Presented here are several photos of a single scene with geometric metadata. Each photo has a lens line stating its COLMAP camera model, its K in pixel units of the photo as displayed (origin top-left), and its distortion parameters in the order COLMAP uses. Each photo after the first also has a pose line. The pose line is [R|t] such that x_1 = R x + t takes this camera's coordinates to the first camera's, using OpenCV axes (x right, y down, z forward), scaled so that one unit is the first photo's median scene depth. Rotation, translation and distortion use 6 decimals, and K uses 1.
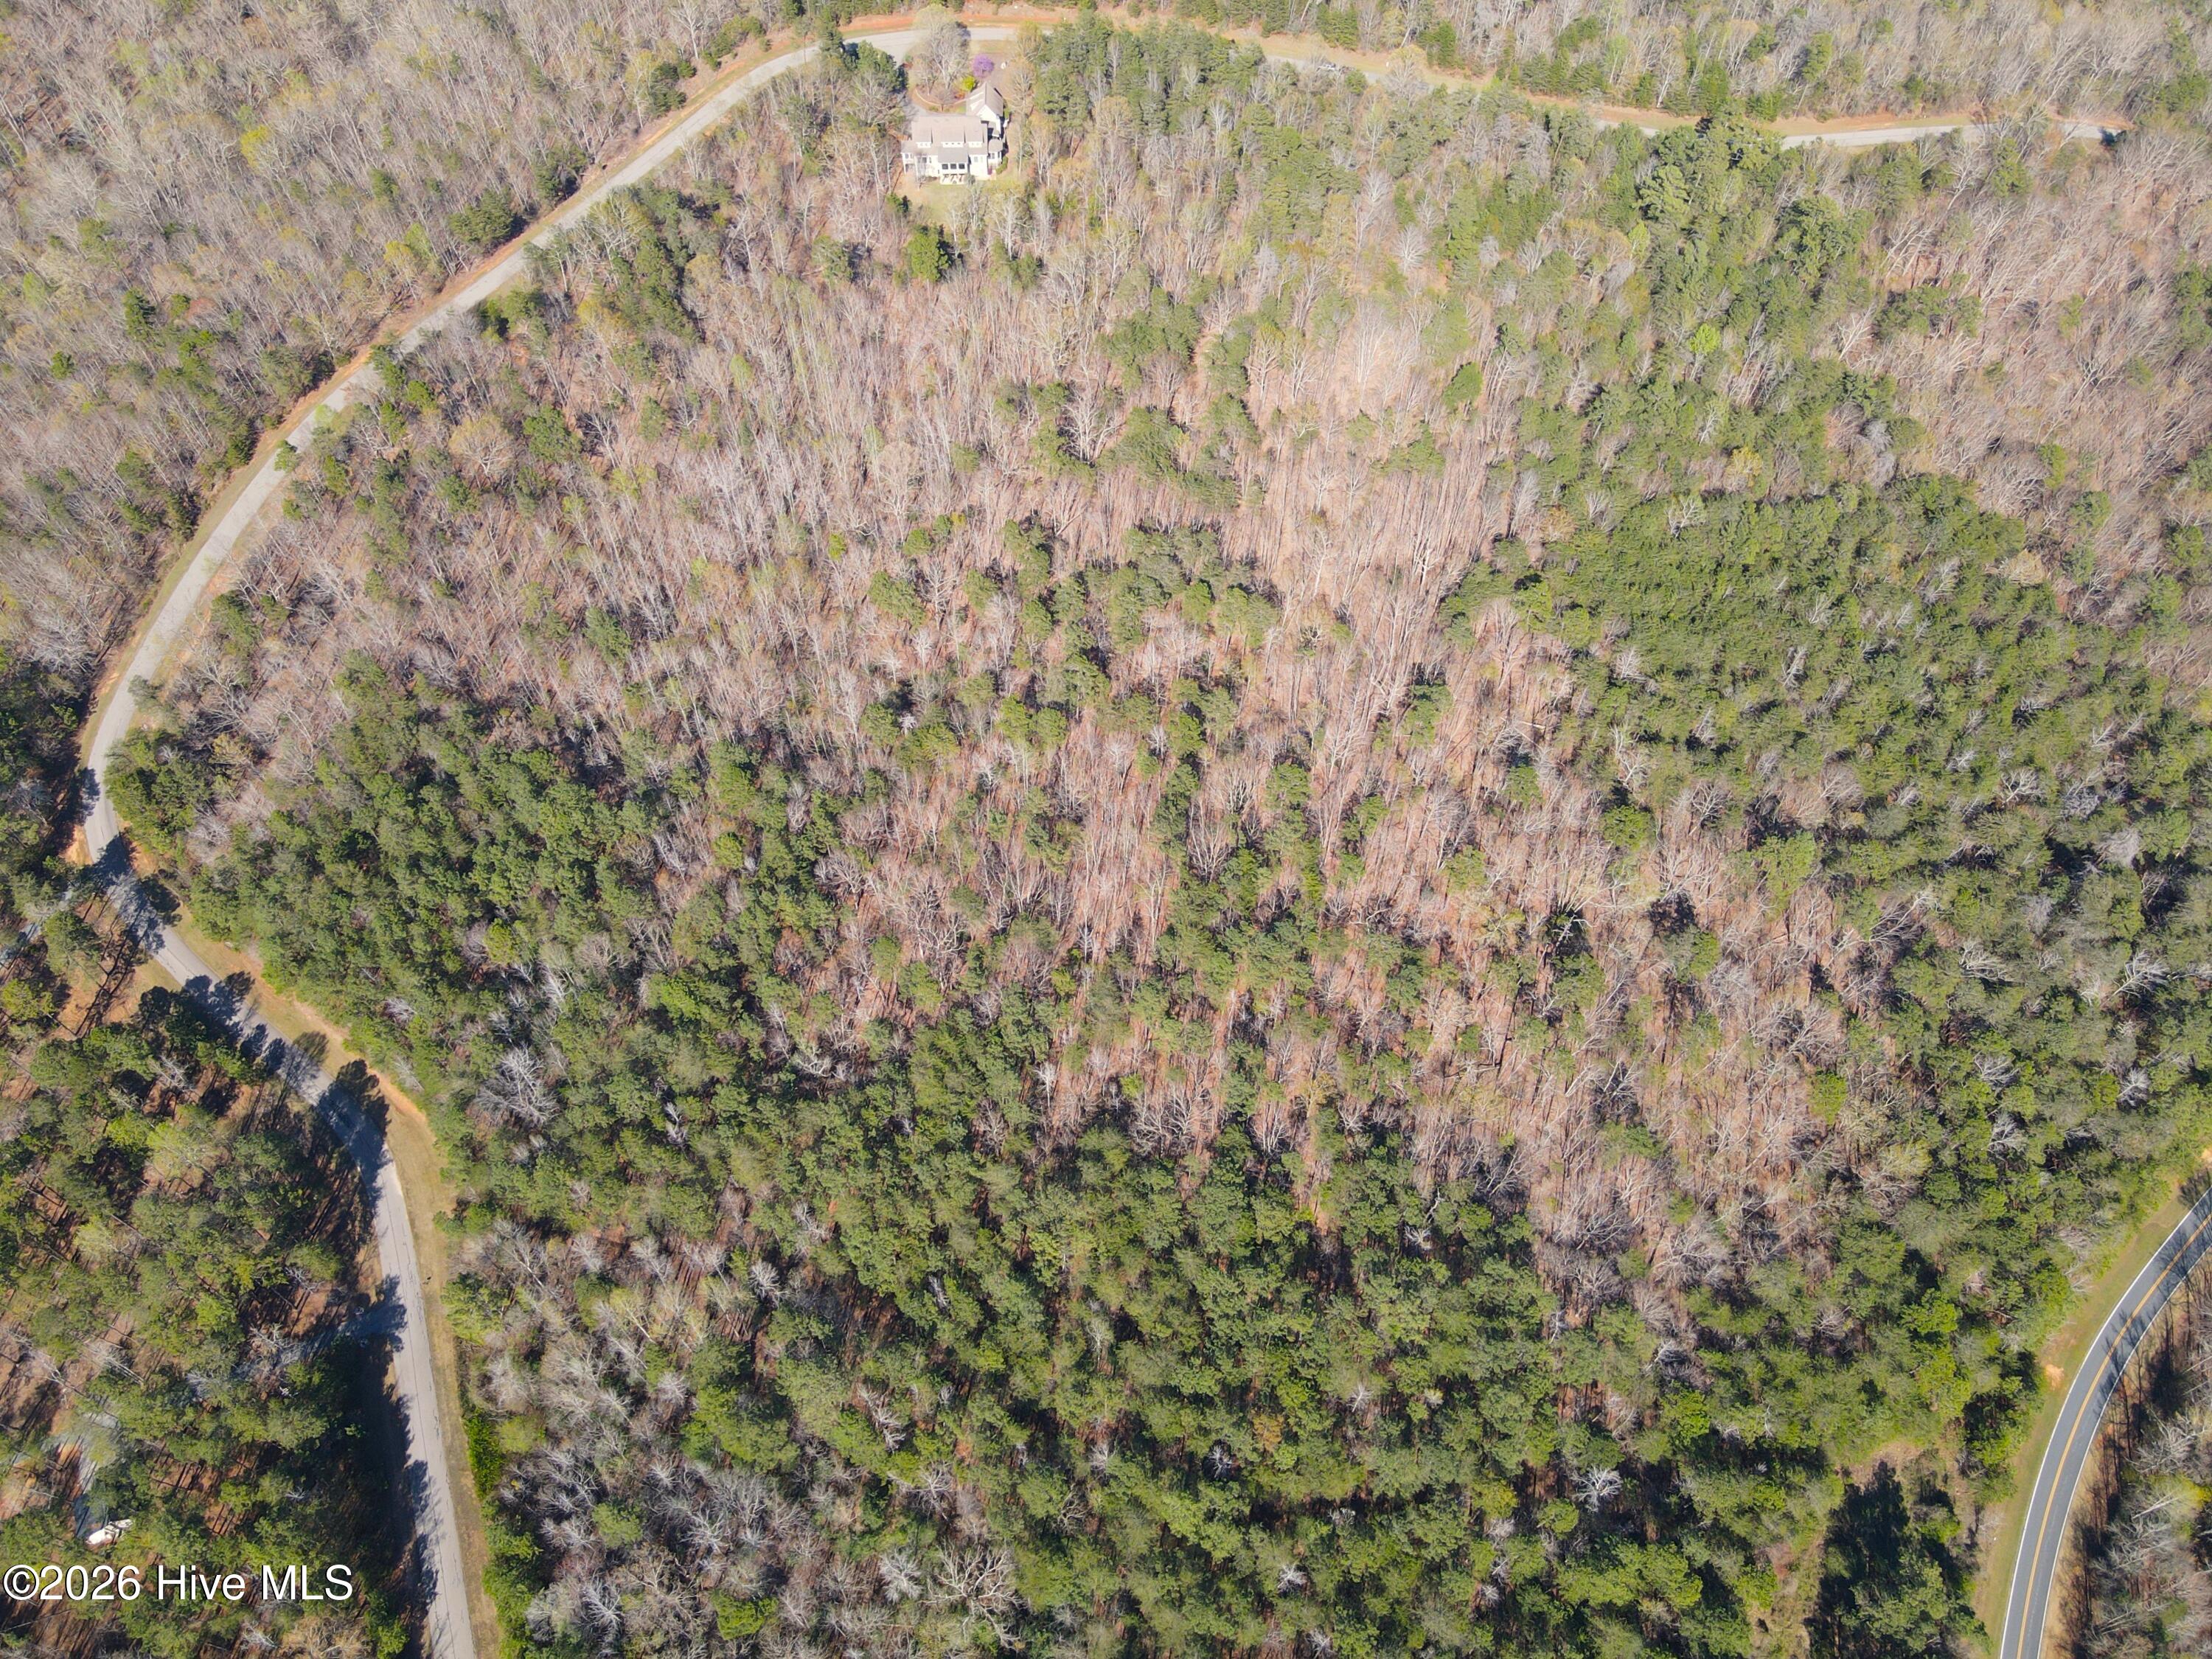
lens RADIAL K [[1560.8, 0, 1096.6], [0, 1560.8, 831.1], [0, 0, 1]] dist [0.010869, 0.003861]
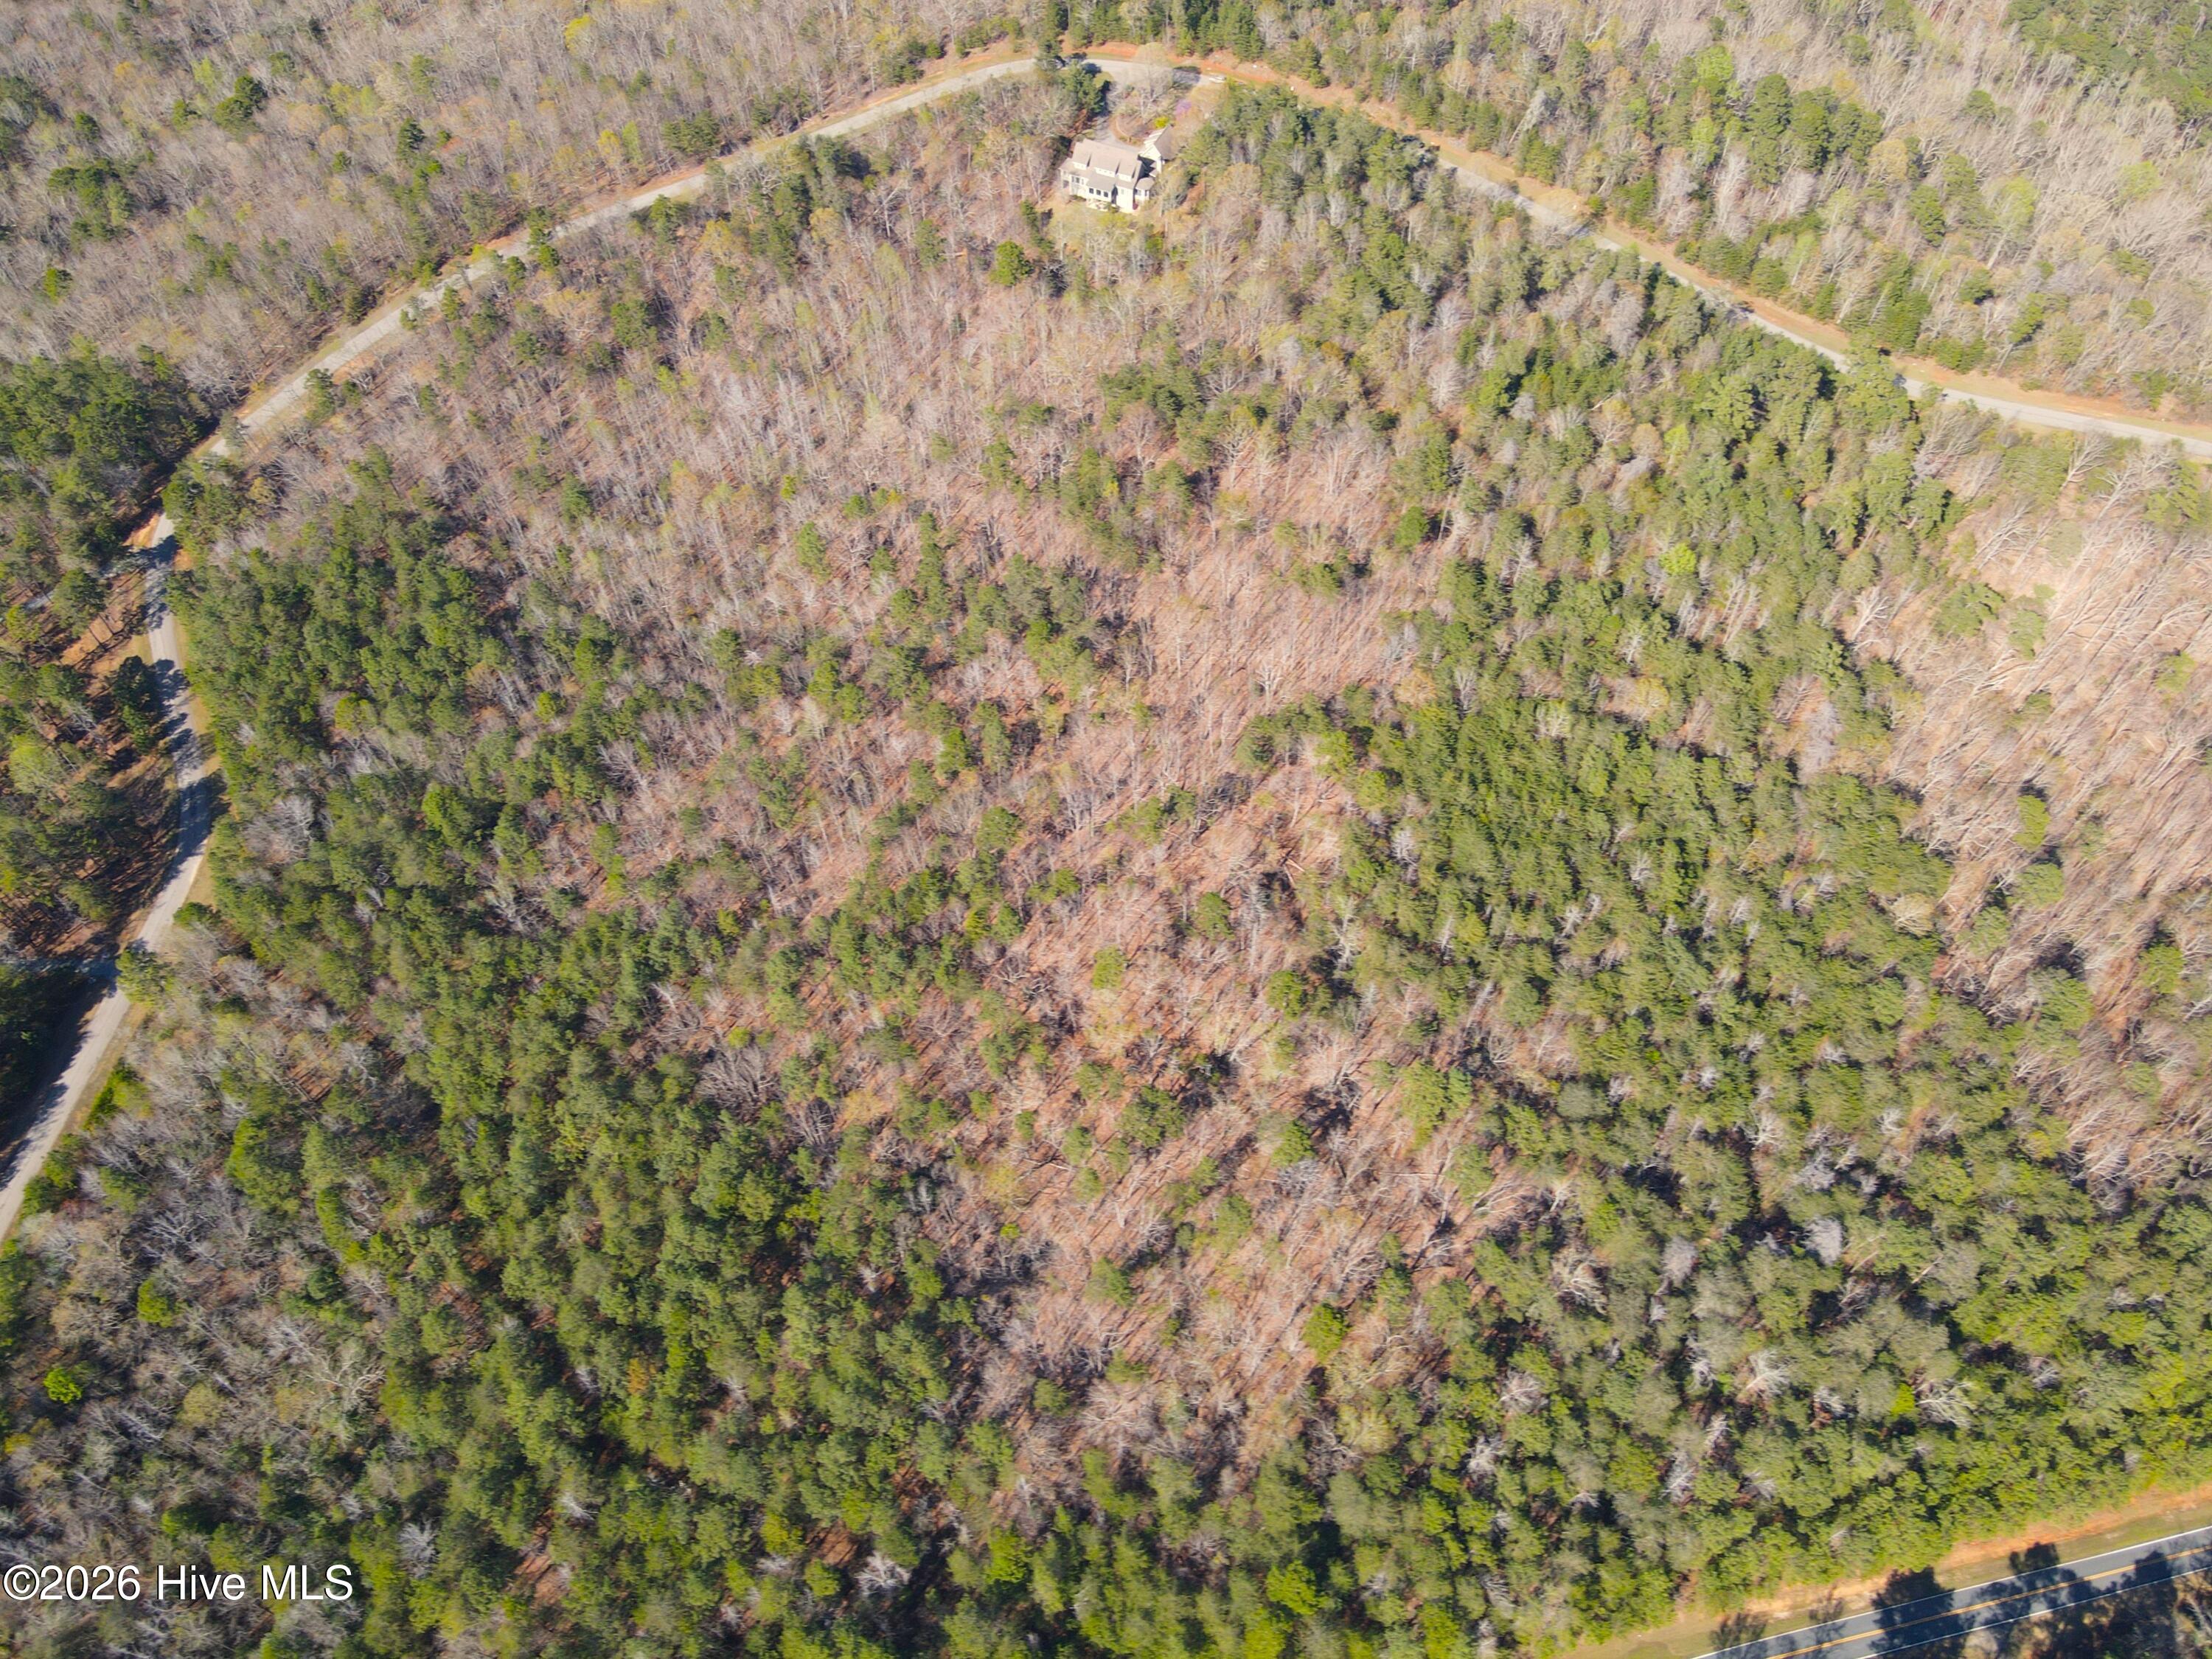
lens RADIAL K [[1560.8, 0, 1096.6], [0, 1560.8, 831.1], [0, 0, 1]] dist [0.010869, 0.003861]
pose [[0.895360, 0.354947, -0.268968, 0.445391], [-0.362027, 0.931843, 0.024577, -0.073951], [0.259359, 0.075368, 0.962836, 0.045252]]
